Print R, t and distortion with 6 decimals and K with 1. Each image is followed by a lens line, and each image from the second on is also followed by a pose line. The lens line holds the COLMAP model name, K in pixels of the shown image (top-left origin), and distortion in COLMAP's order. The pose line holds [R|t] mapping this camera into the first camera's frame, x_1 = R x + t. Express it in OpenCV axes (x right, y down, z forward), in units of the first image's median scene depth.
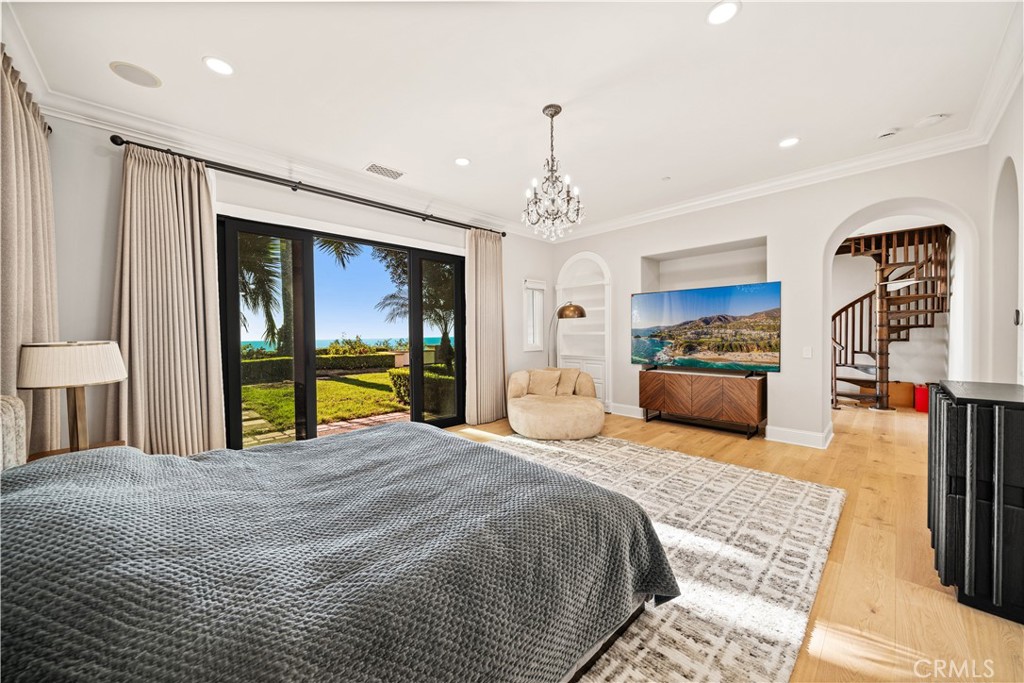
lens RADIAL K [[375.6, 0, 500.5], [0, 375.6, 323.4], [0, 0, 1]] dist [0.008276, -0.000073]
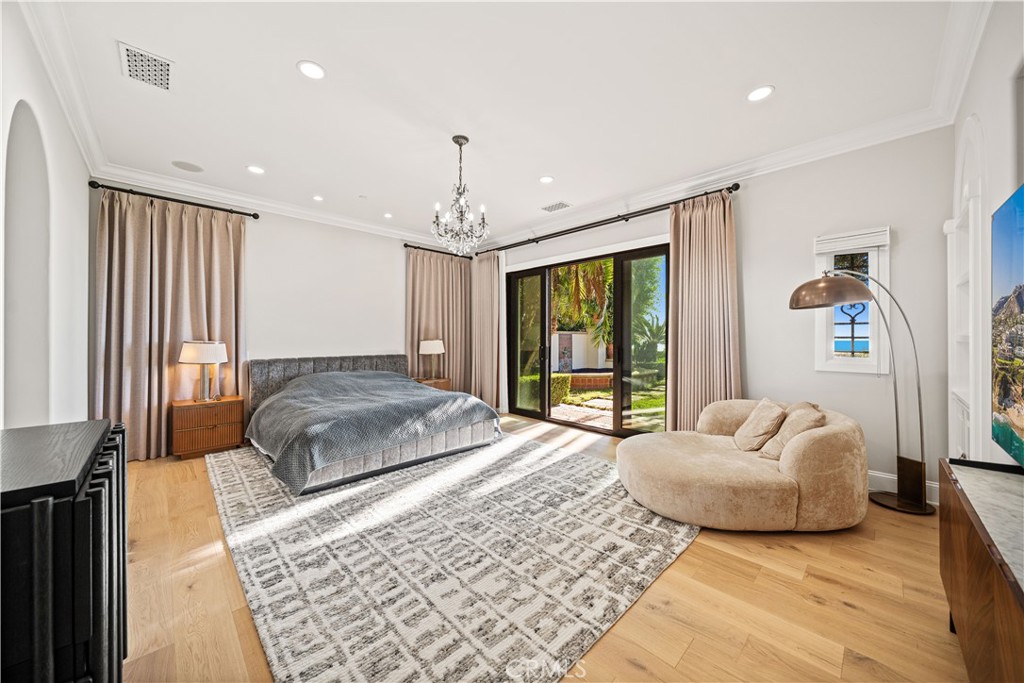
lens RADIAL K [[347.6, 0, 496.3], [0, 347.6, 331.7], [0, 0, 1]] dist [-0.006779, -0.000063]
pose [[0.012442, -0.007563, -0.999894, 1.152184], [0.023730, 0.999692, -0.007266, 0.016958], [0.999641, -0.023637, 0.012617, 1.091409]]
